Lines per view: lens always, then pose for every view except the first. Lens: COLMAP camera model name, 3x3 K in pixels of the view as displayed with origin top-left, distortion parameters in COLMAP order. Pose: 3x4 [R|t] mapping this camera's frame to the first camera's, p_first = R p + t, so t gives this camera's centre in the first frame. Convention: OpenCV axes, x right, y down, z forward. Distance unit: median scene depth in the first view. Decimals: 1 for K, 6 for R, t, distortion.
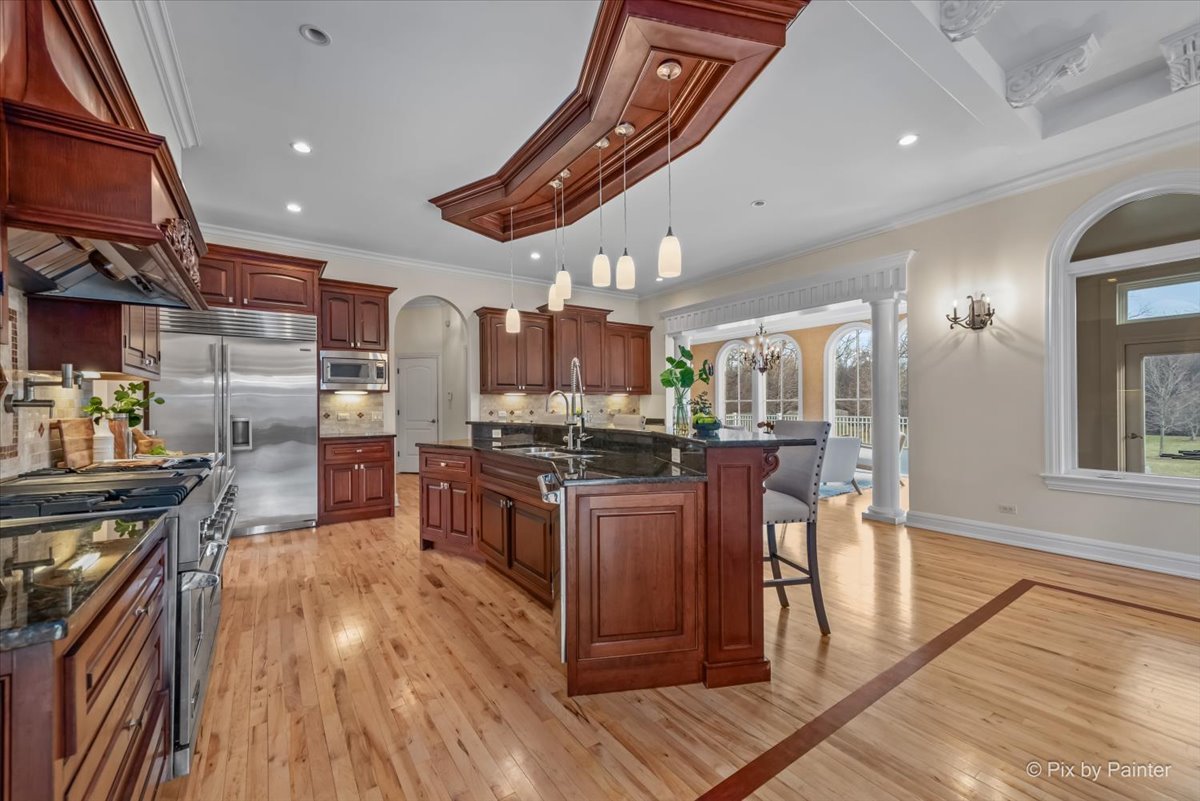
lens RADIAL K [[478.4, 0, 598.0], [0, 478.4, 402.8], [0, 0, 1]] dist [-0.001393, 0.000190]
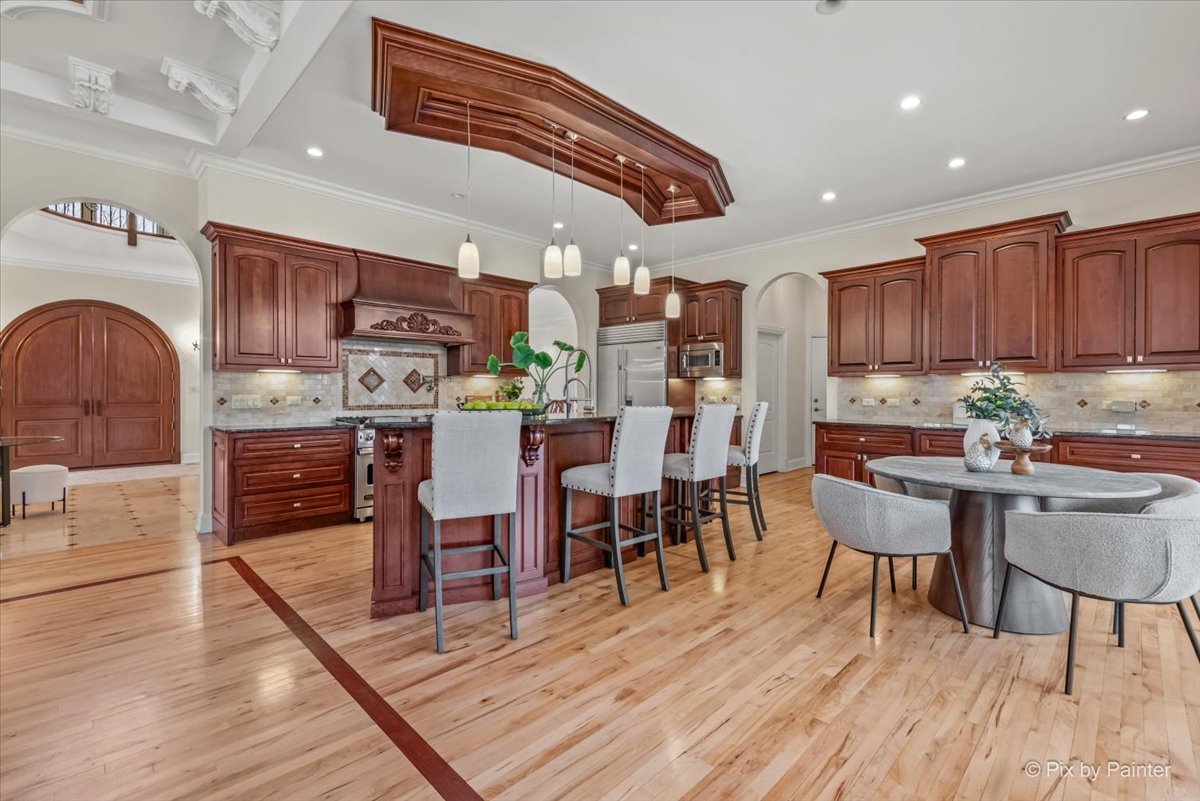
lens RADIAL K [[528.8, 0, 609.2], [0, 528.8, 392.3], [0, 0, 1]] dist [0.010042, -0.000293]
pose [[0.185188, 0.009189, -0.982660, 0.991275], [0.001604, 0.999952, 0.009653, -0.003196], [0.982702, -0.003364, 0.185165, 0.745075]]
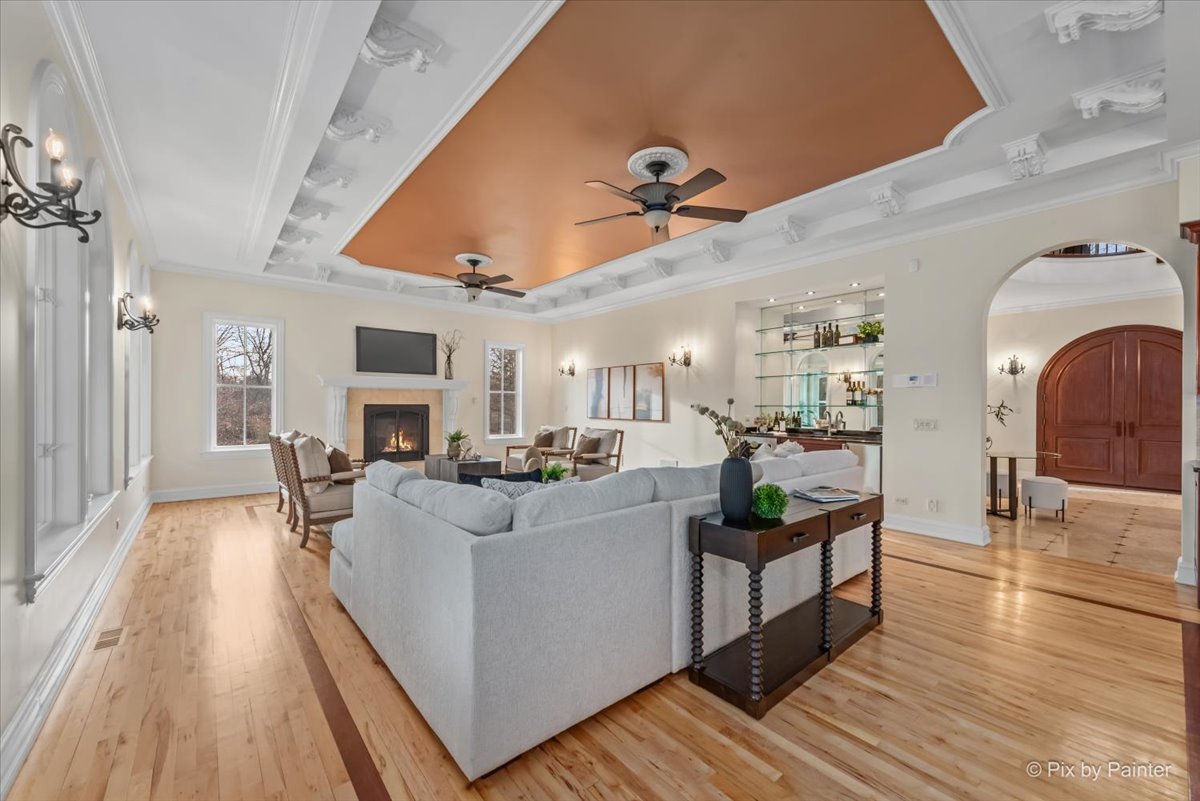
lens RADIAL K [[478.4, 0, 595.0], [0, 478.4, 403.6], [0, 0, 1]] dist [-0.001393, 0.000190]
pose [[-0.996622, 0.002080, -0.082101, 0.838329], [0.002527, 0.999983, -0.005335, -0.029148], [0.082089, -0.005524, -0.996610, 0.939017]]
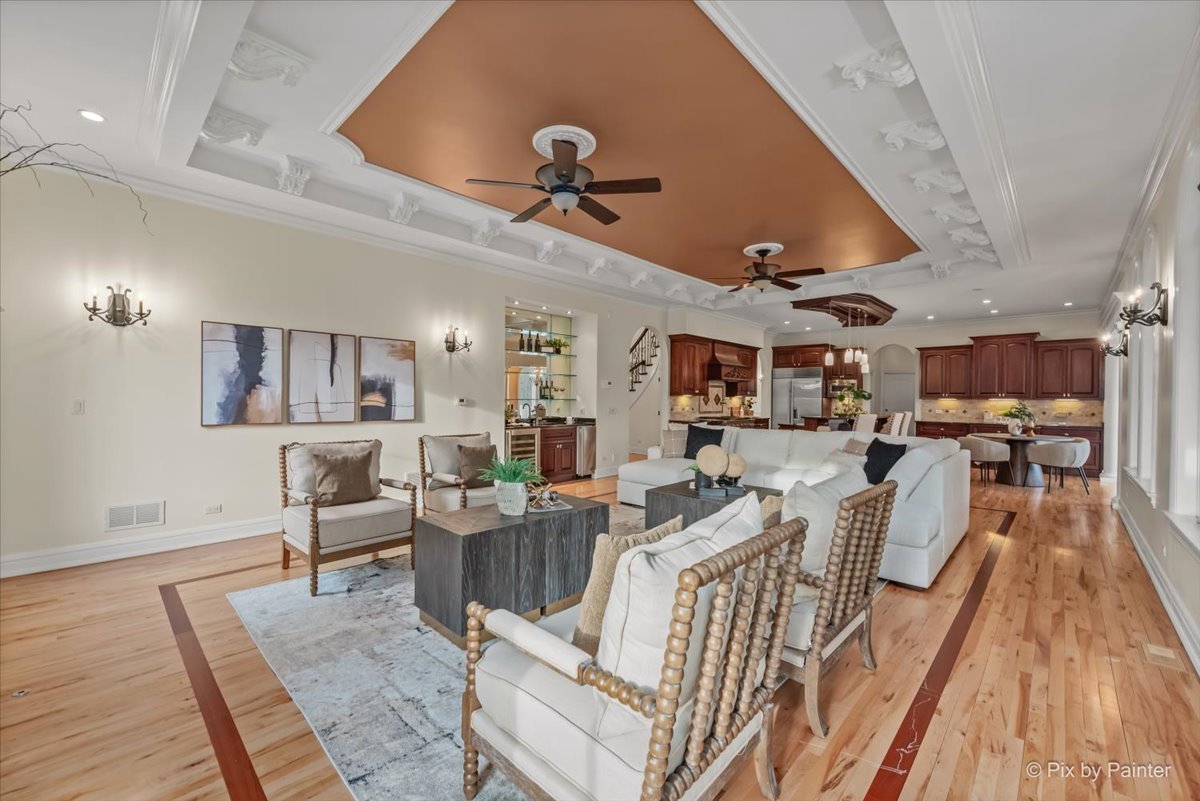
lens RADIAL K [[478.4, 0, 602.1], [0, 478.4, 402.2], [0, 0, 1]] dist [-0.001393, 0.000190]
pose [[0.196794, 0.017072, -0.980296, 1.979212], [-0.006424, 0.999849, 0.016123, -0.046665], [0.980424, 0.003124, 0.196874, -0.708762]]
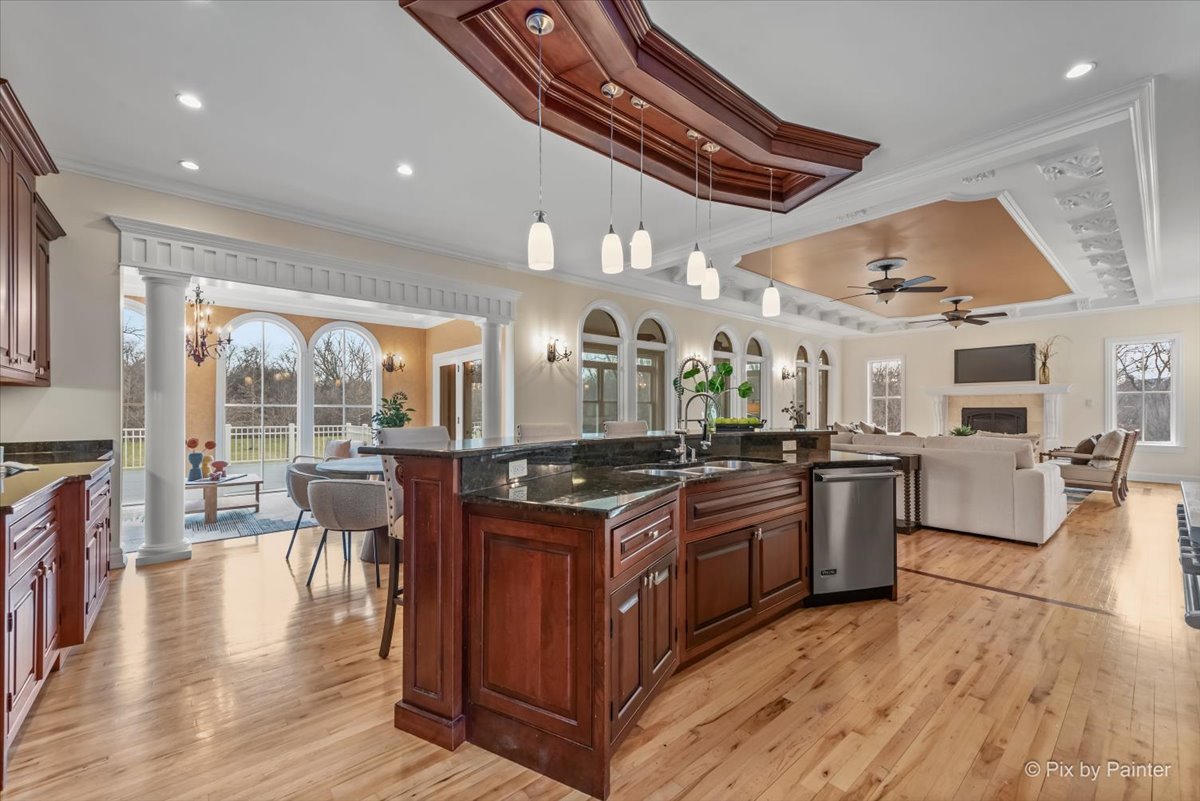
lens RADIAL K [[478.4, 0, 605.1], [0, 478.4, 407.1], [0, 0, 1]] dist [-0.001393, 0.000190]
pose [[-0.106025, 0.015396, 0.994244, -0.785521], [-0.006542, 0.999848, -0.016180, 0.012537], [-0.994342, -0.008220, -0.105908, 1.100528]]
